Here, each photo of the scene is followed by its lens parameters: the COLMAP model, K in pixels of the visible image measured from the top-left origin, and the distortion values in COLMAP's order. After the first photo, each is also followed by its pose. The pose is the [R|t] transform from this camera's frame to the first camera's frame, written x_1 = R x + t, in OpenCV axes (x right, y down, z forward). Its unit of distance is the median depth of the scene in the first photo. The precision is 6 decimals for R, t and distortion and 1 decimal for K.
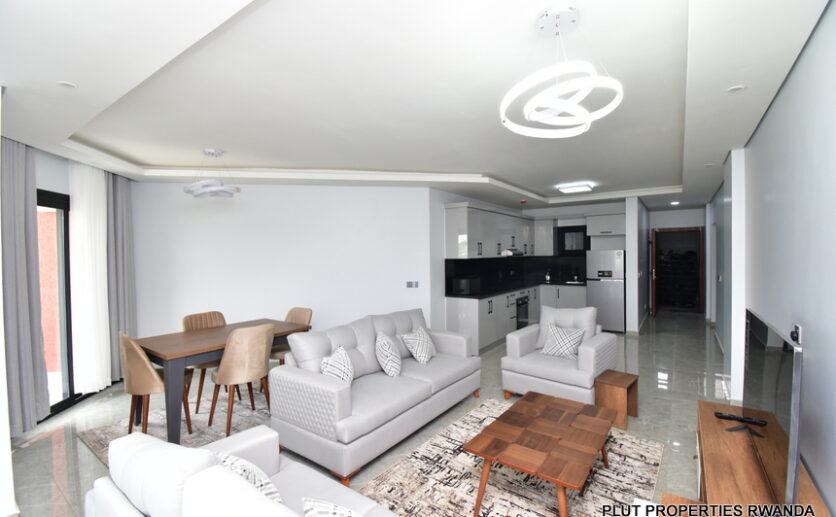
lens RADIAL K [[366.2, 0, 414.4], [0, 366.2, 258.8], [0, 0, 1]] dist [0.022878, -0.027405]
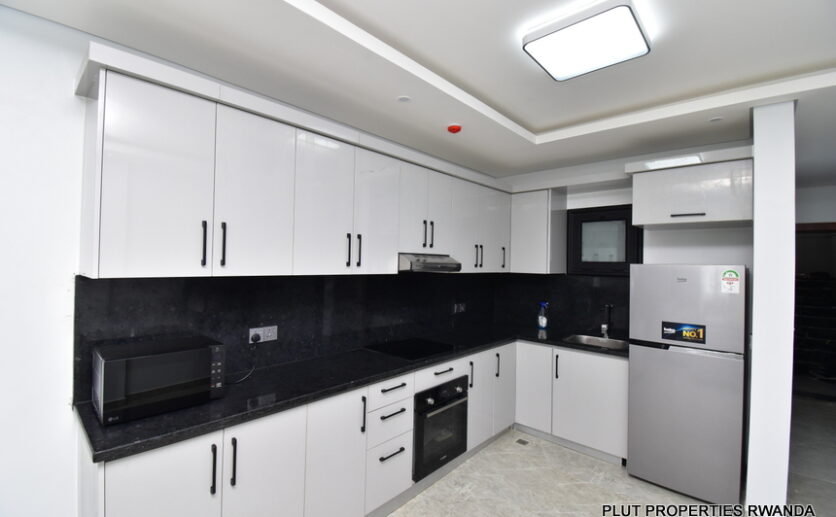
lens RADIAL K [[366.2, 0, 414.4], [0, 366.2, 258.8], [0, 0, 1]] dist [0.022878, -0.027405]
pose [[0.992678, 0.031531, -0.116601, 0.298928], [-0.034566, 0.999112, -0.024091, -0.011564], [0.115738, 0.027945, 0.992887, 0.614210]]
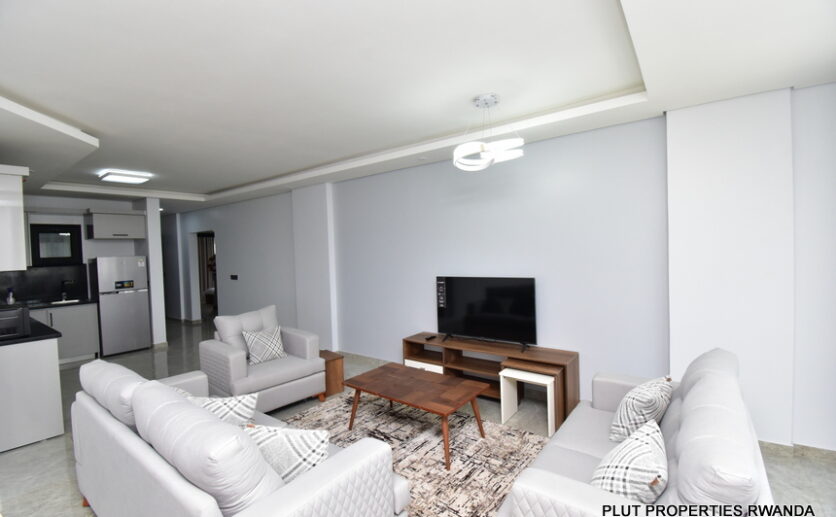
lens RADIAL K [[366.2, 0, 414.4], [0, 366.2, 258.8], [0, 0, 1]] dist [0.022878, -0.027405]
pose [[0.017777, -0.014311, 0.999740, -0.304328], [0.047457, 0.998783, 0.013453, 0.002443], [-0.998715, 0.047206, 0.018435, 0.319156]]
